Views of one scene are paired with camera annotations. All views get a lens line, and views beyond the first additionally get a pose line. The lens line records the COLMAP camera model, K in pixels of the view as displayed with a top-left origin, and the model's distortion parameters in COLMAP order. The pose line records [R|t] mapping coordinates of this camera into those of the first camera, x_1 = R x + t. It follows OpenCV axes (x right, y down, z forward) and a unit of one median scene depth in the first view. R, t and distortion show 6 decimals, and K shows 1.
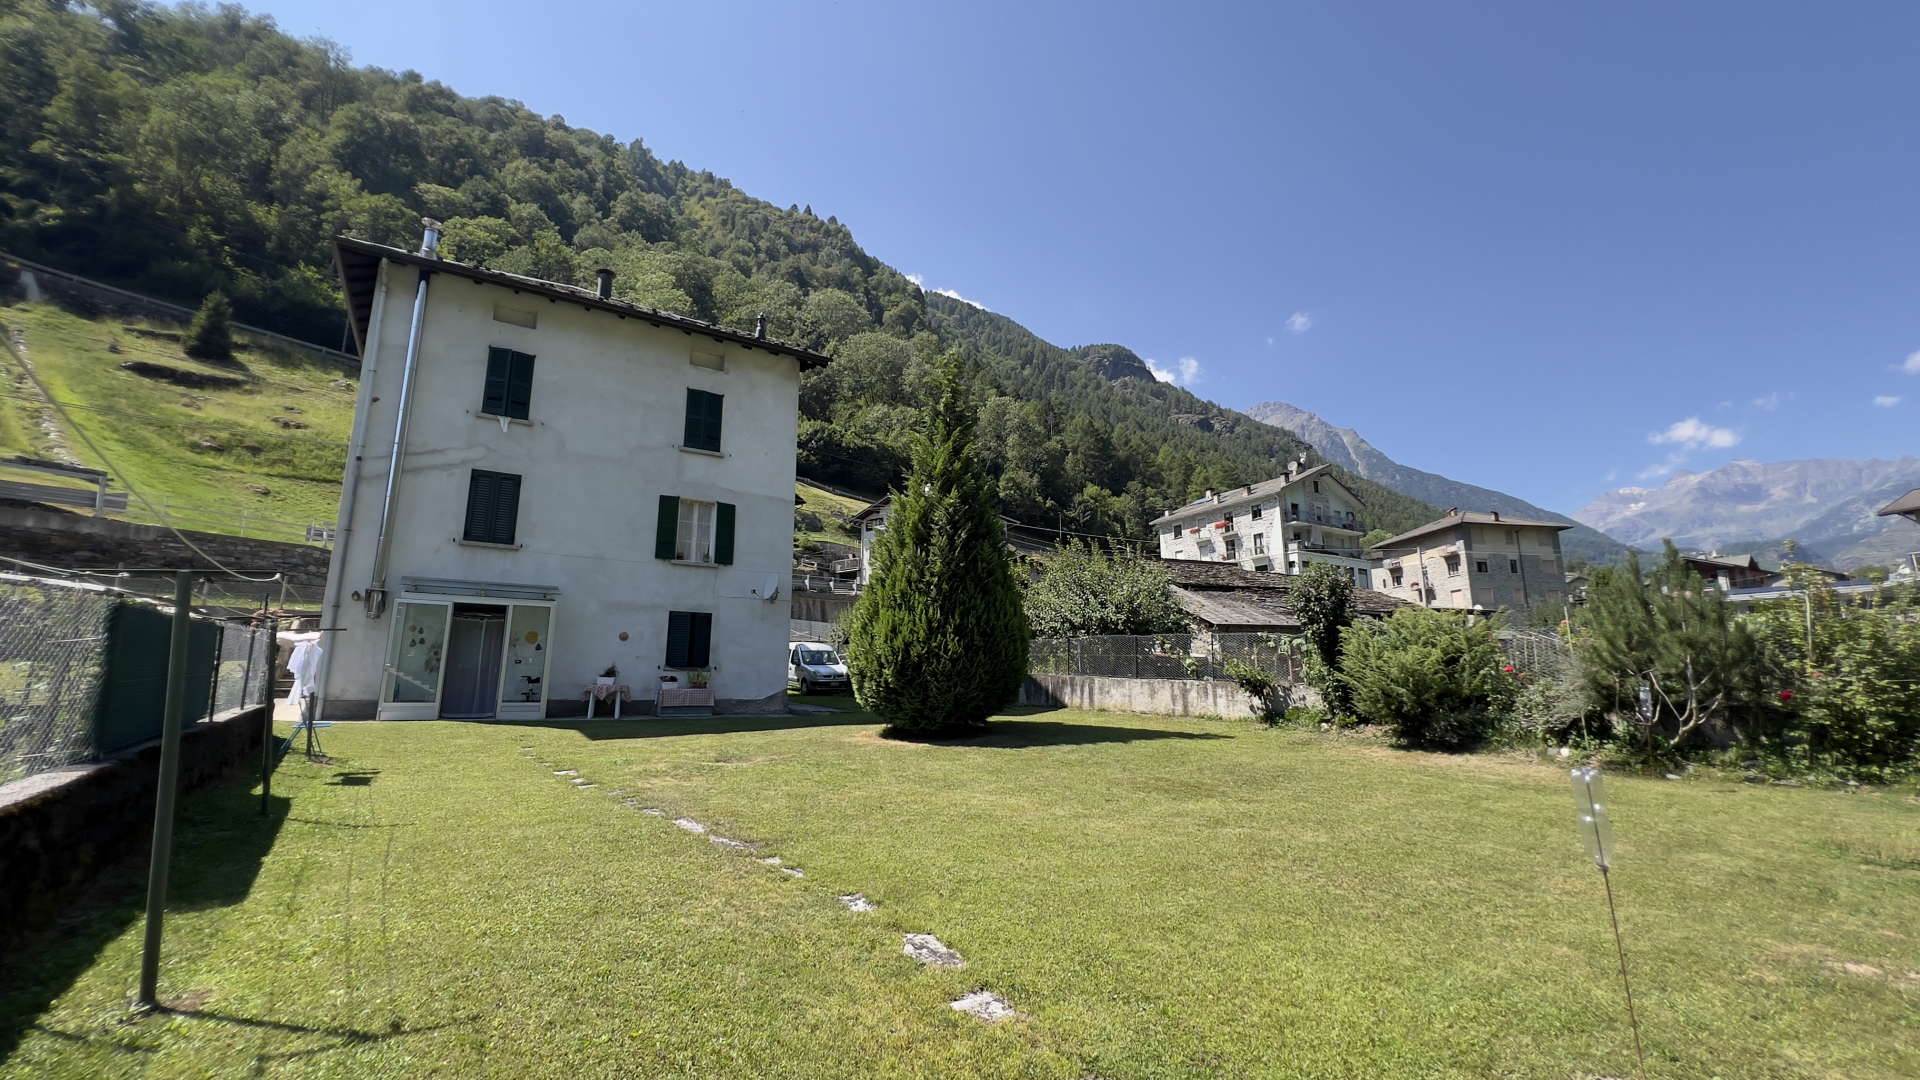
lens RADIAL K [[768.4, 0, 963.7], [0, 768.4, 542.8], [0, 0, 1]] dist [-0.003065, 0.000922]
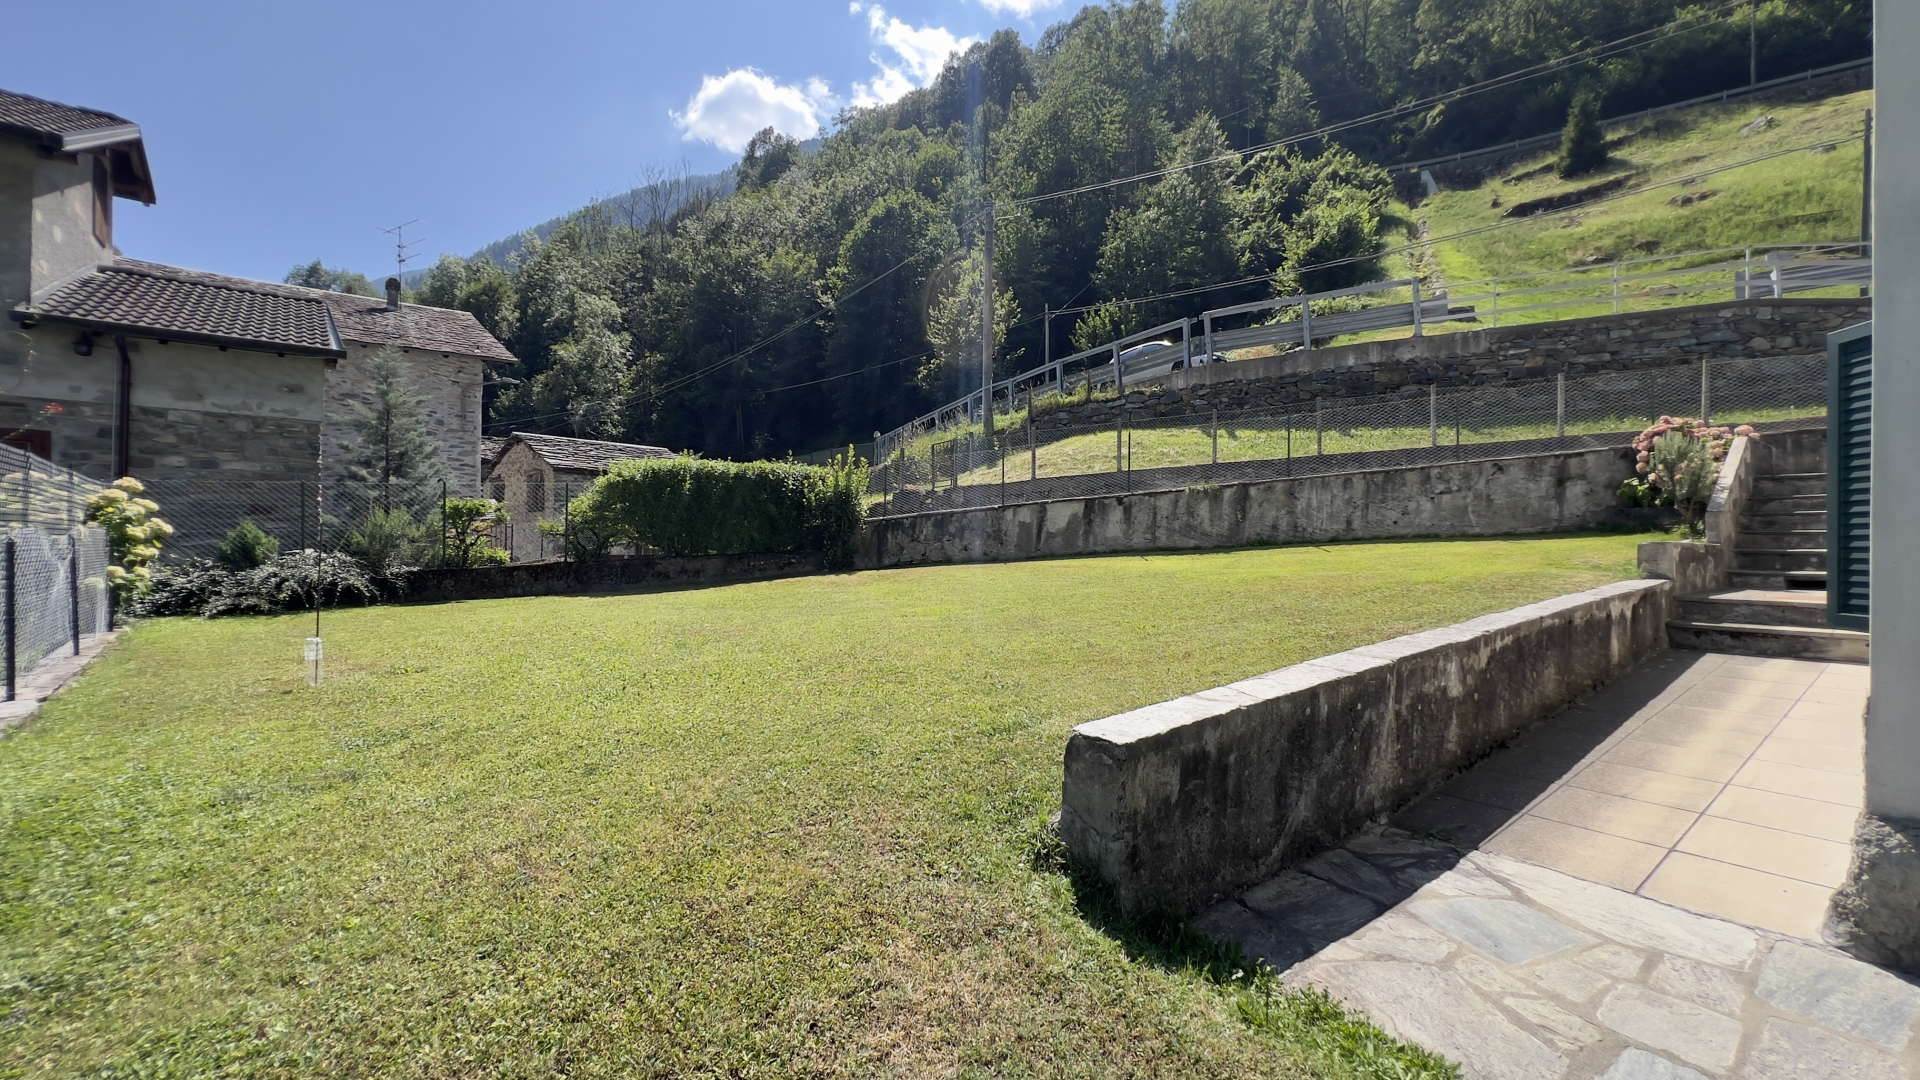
lens RADIAL K [[768.4, 0, 962.8], [0, 768.4, 541.0], [0, 0, 1]] dist [-0.003065, 0.000922]
pose [[0.056058, 0.000756, -0.998427, -0.142501], [0.188557, 0.981997, 0.011331, 0.021509], [0.980461, -0.188896, 0.054907, 0.164887]]
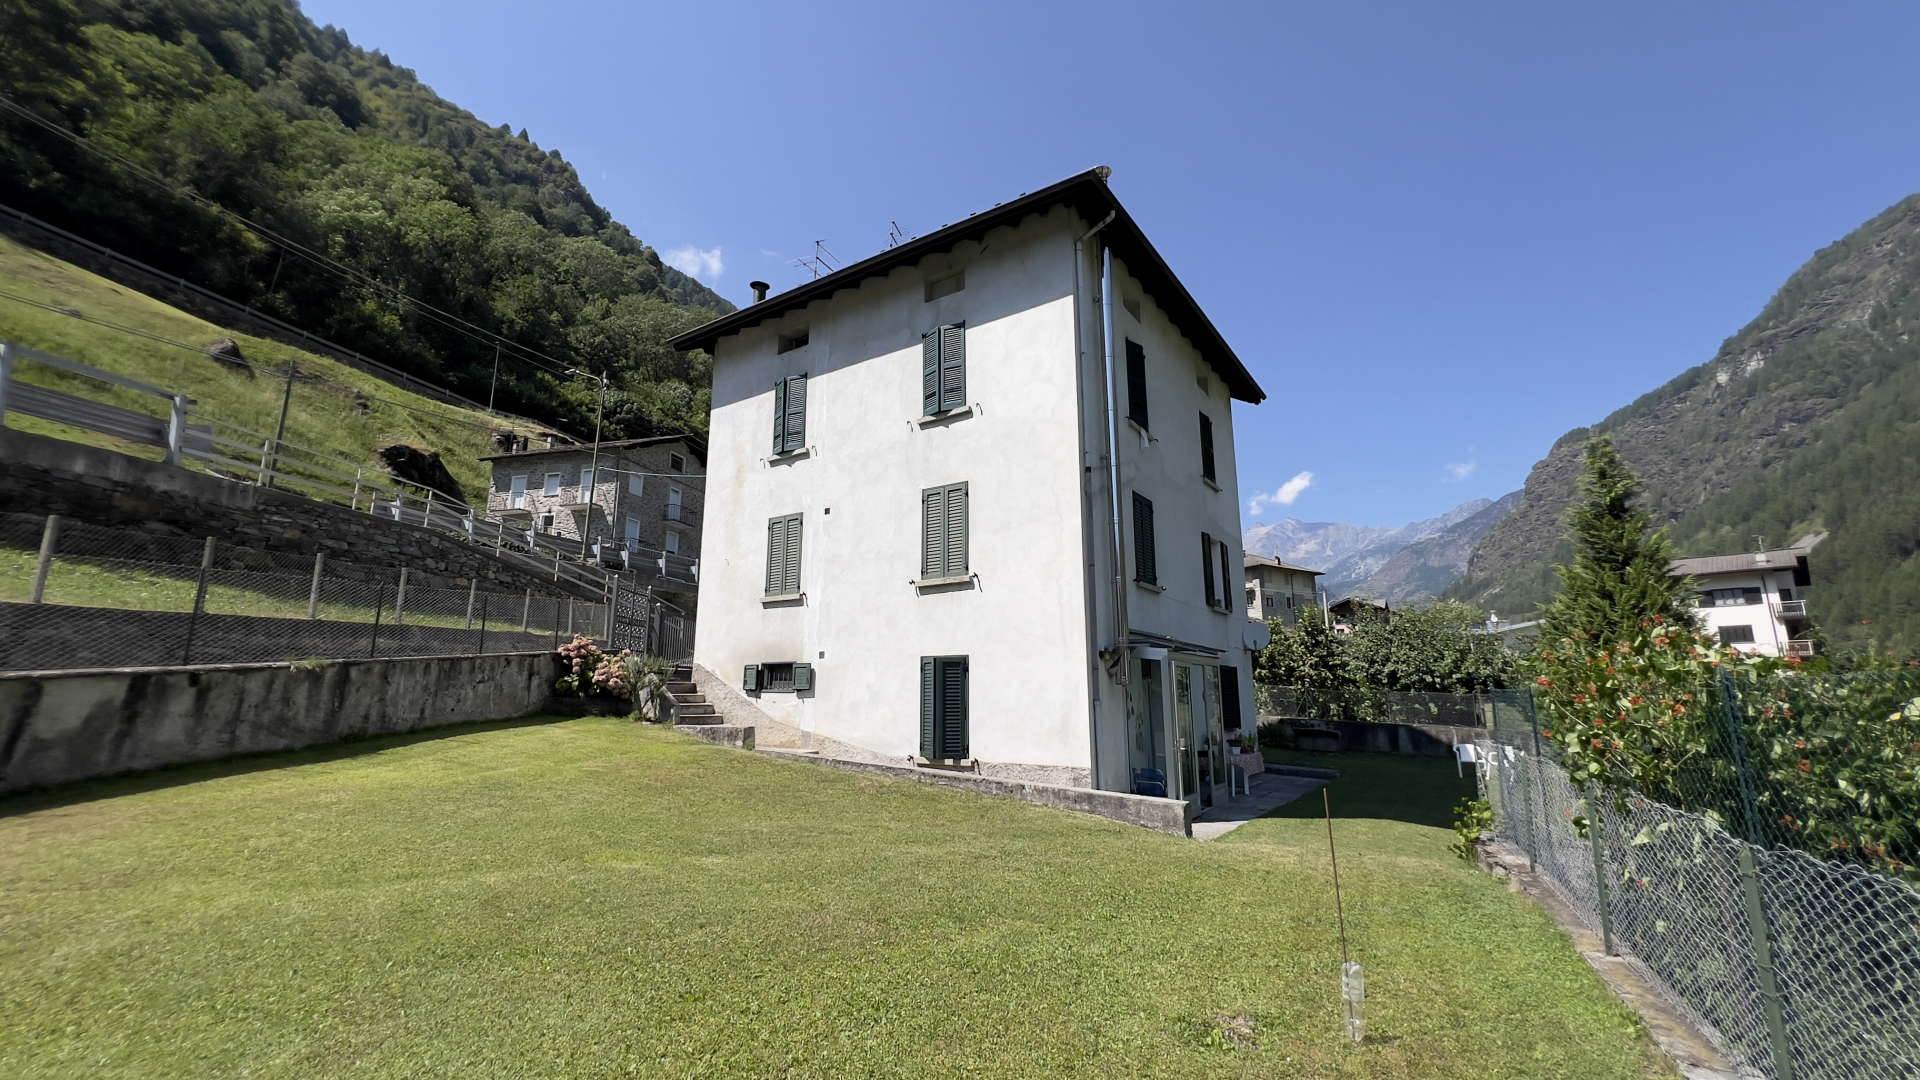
lens RADIAL K [[768.4, 0, 960.7], [0, 768.4, 535.4], [0, 0, 1]] dist [-0.003065, 0.000922]
pose [[0.921001, 0.082772, 0.380666, -0.256865], [-0.078659, 0.996553, -0.026379, -0.003545], [-0.381537, -0.005648, 0.924336, 0.074960]]
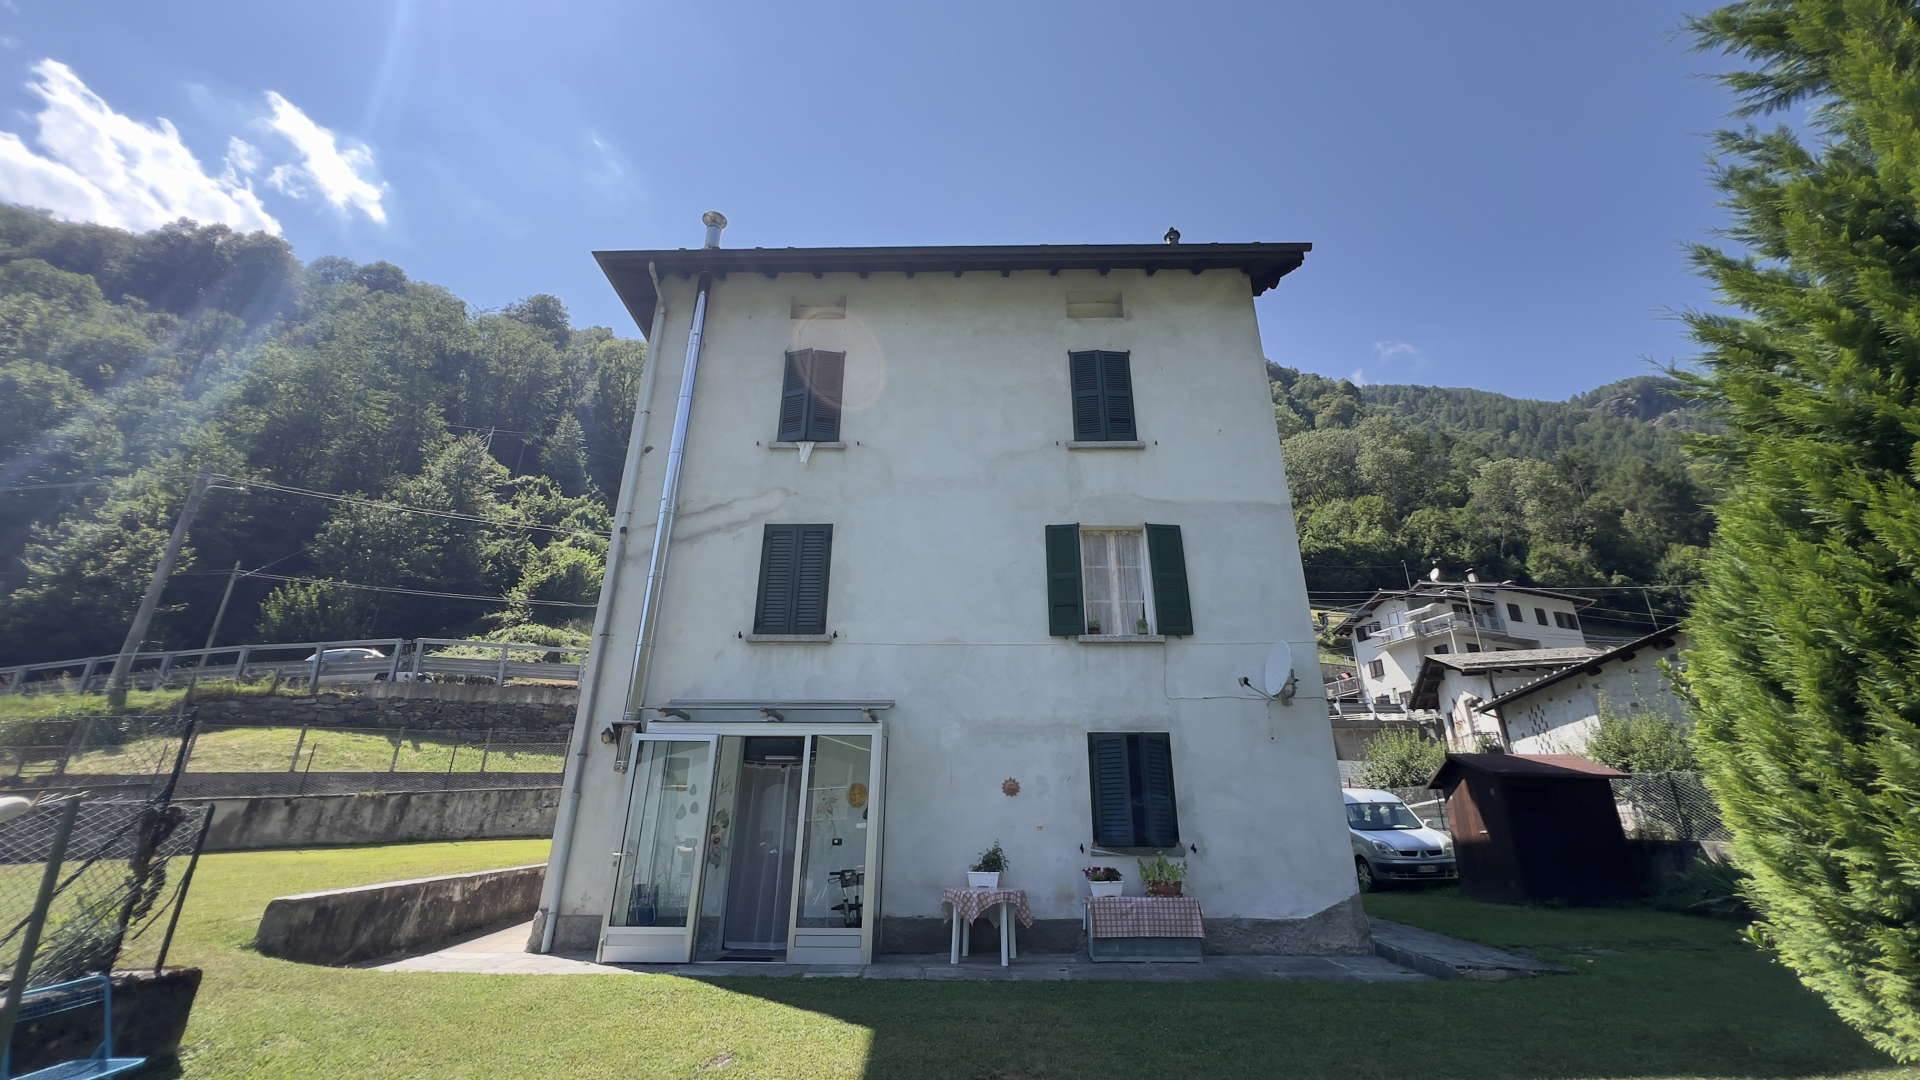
lens RADIAL K [[768.4, 0, 963.3], [0, 768.4, 547.2], [0, 0, 1]] dist [-0.003065, 0.000922]
pose [[0.830827, -0.202584, -0.518349, -0.040716], [0.104622, 0.971642, -0.212052, 0.017460], [0.546608, 0.121948, 0.828461, 0.130644]]
